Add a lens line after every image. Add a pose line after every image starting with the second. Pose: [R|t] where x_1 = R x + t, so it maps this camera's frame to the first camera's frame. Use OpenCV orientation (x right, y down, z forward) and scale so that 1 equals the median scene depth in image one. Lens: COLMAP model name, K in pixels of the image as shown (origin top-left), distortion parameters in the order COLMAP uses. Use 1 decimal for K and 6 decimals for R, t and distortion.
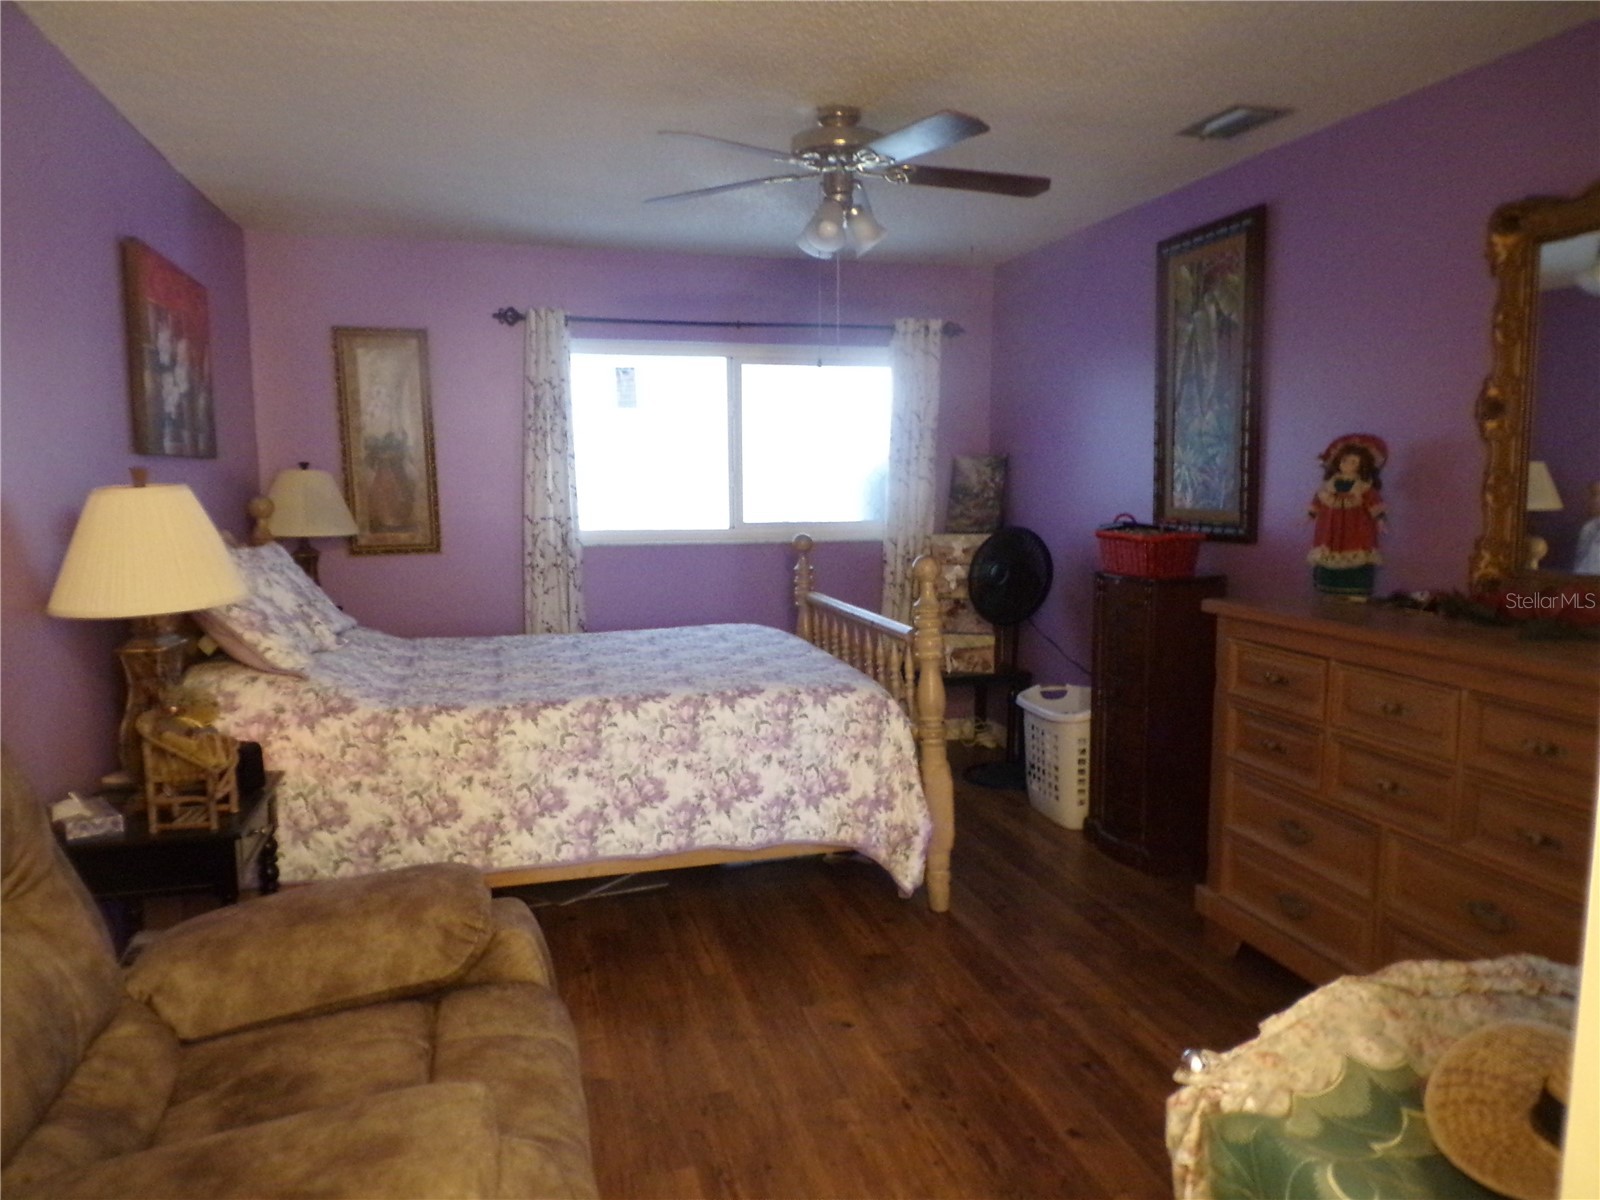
lens RADIAL K [[1139.7, 0, 798.0], [0, 1139.7, 604.9], [0, 0, 1]] dist [0.114979, -0.157000]
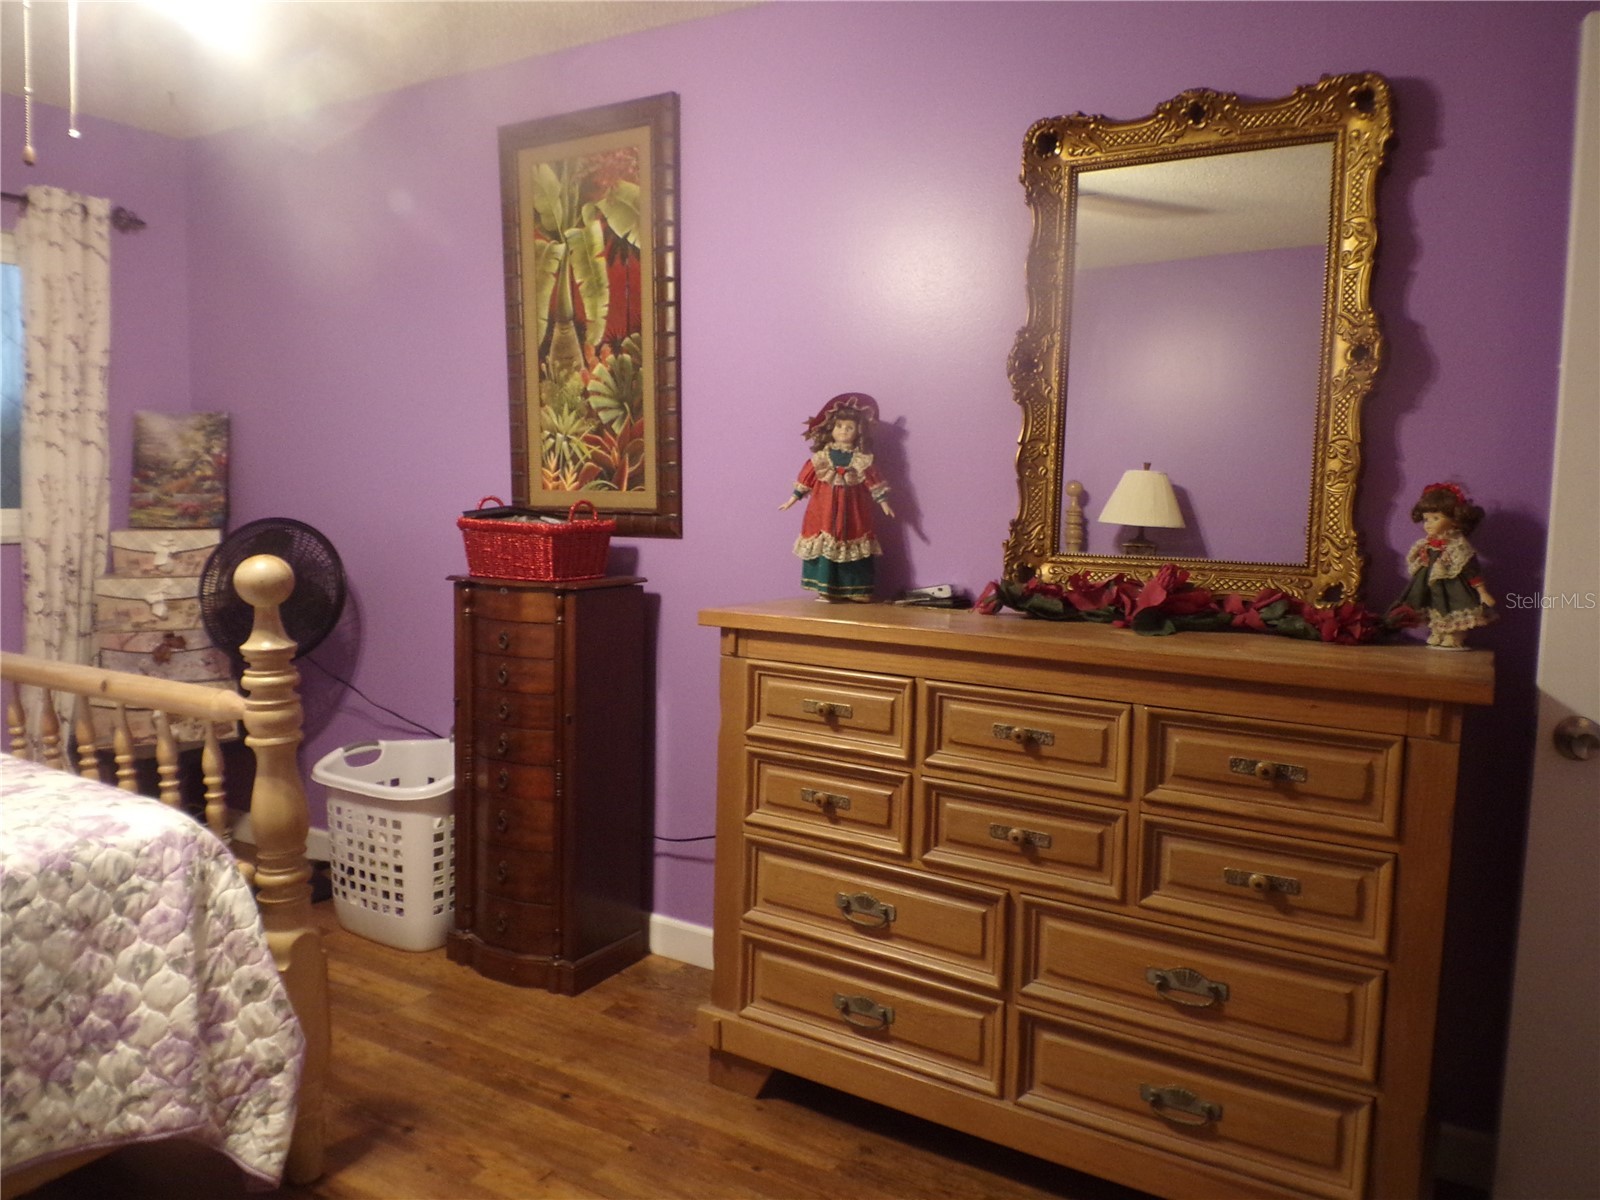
lens RADIAL K [[1139.7, 0, 811.3], [0, 1139.7, 595.1], [0, 0, 1]] dist [0.114979, -0.157000]
pose [[0.717354, -0.048943, 0.694987, -0.068708], [0.058470, 0.998240, 0.009946, -0.012392], [-0.694251, 0.033501, 0.718953, 0.322986]]
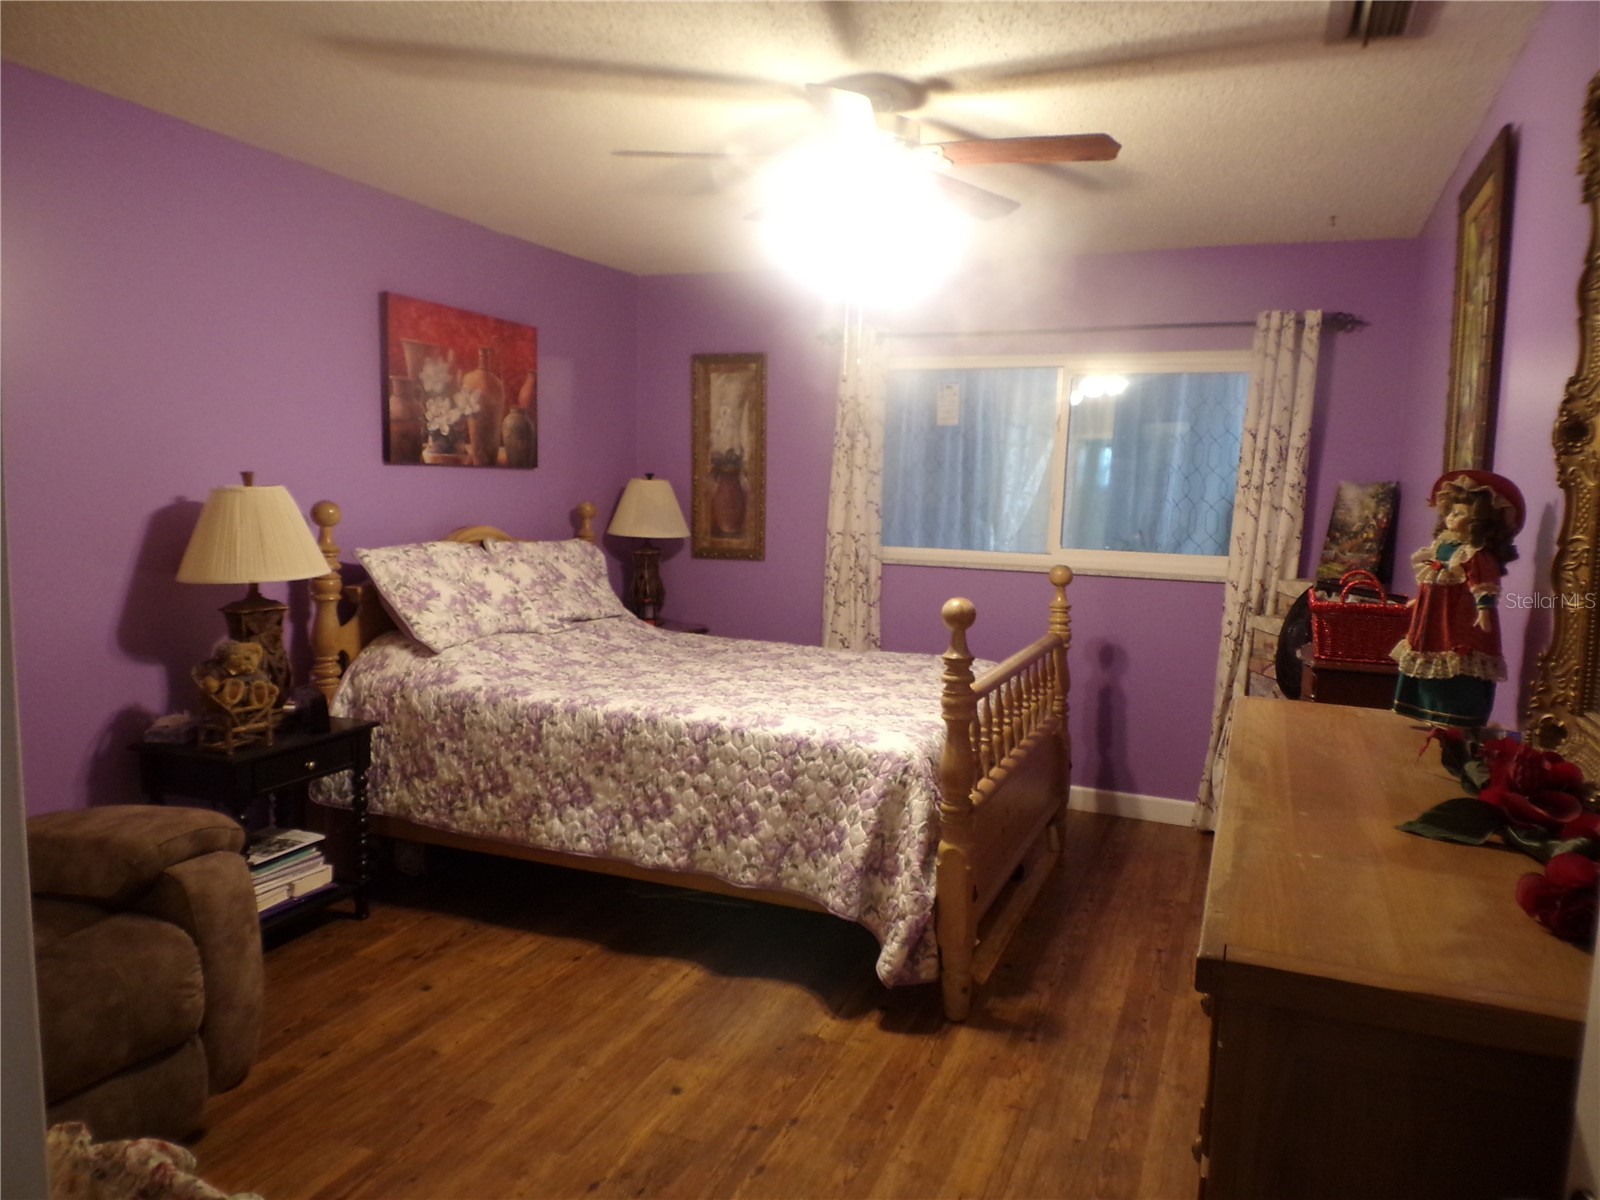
lens RADIAL K [[1139.7, 0, 800.2], [0, 1139.7, 597.9], [0, 0, 1]] dist [0.114979, -0.157000]
pose [[0.789759, 0.092927, -0.606338, 0.419723], [-0.102473, 0.994555, 0.018954, -0.037414], [0.604798, 0.047164, 0.794981, 0.194431]]
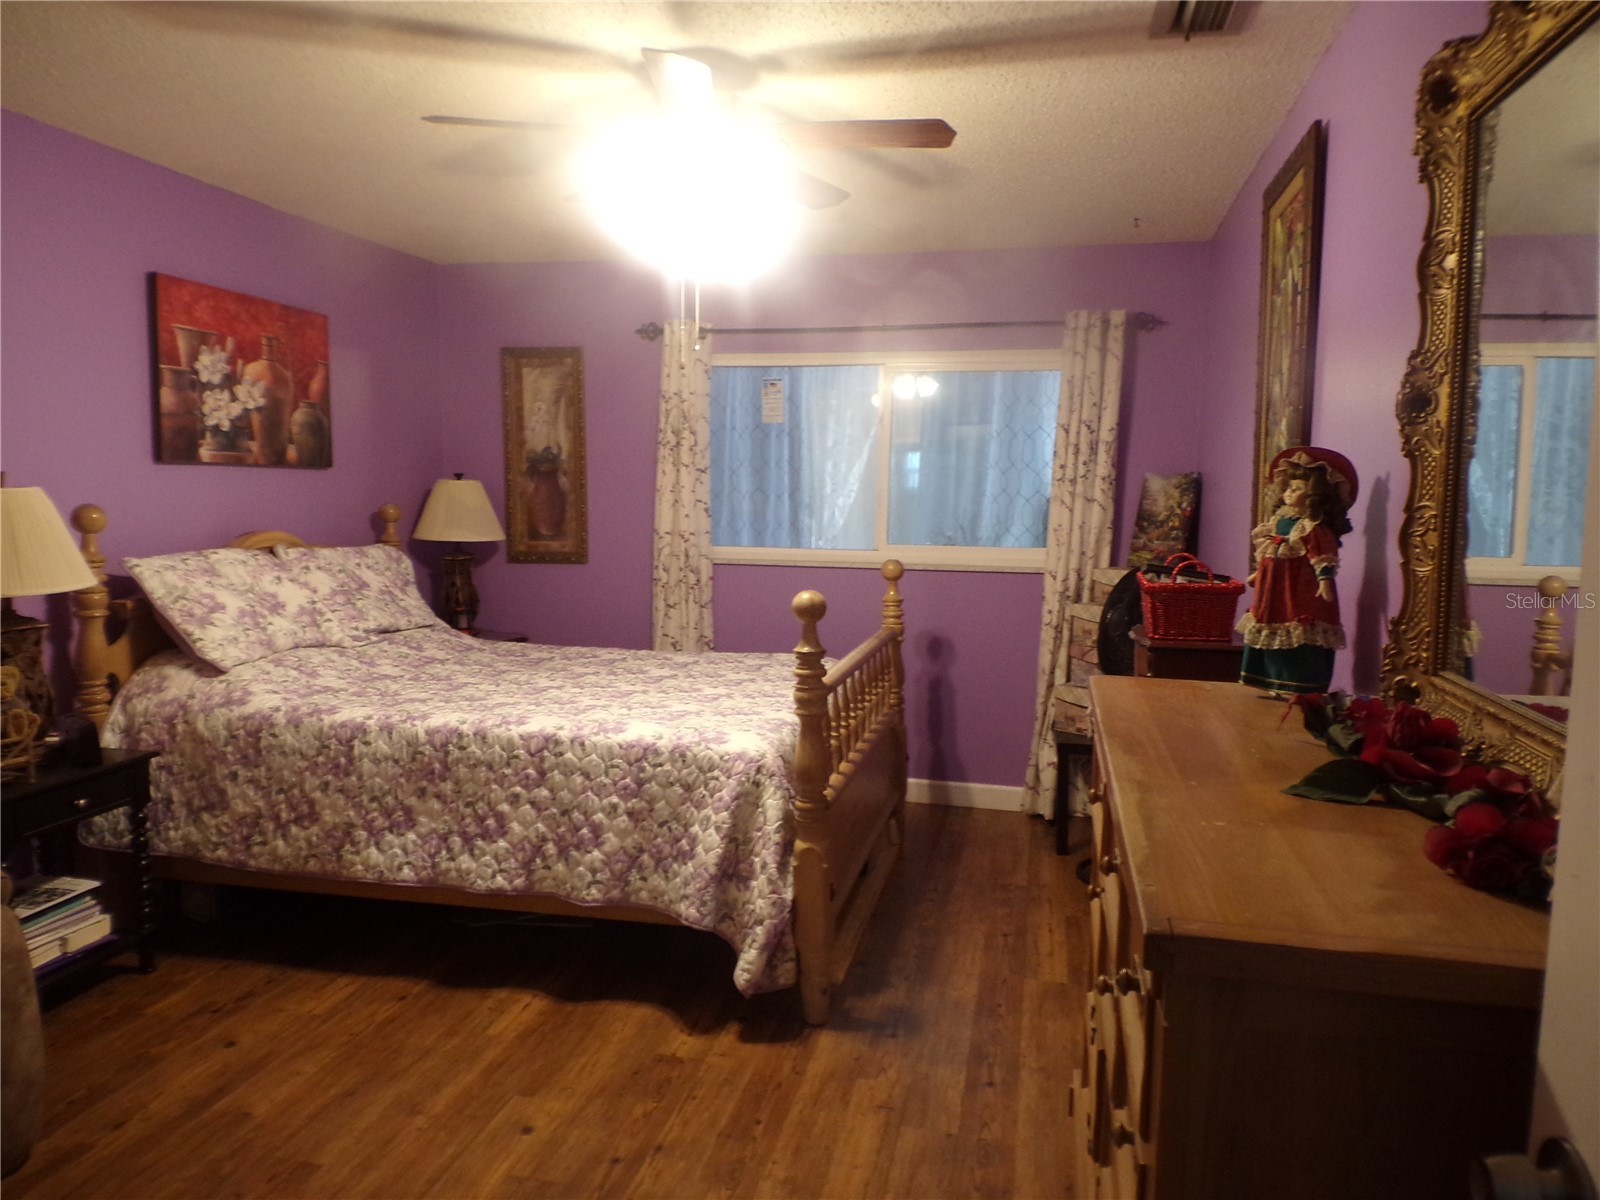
lens RADIAL K [[1139.7, 0, 805.7], [0, 1139.7, 596.2], [0, 0, 1]] dist [0.114979, -0.157000]
pose [[0.885188, 0.062929, -0.460957, 0.386982], [-0.073332, 0.997297, -0.004671, -0.027755], [0.459417, 0.037938, 0.887410, 0.202715]]
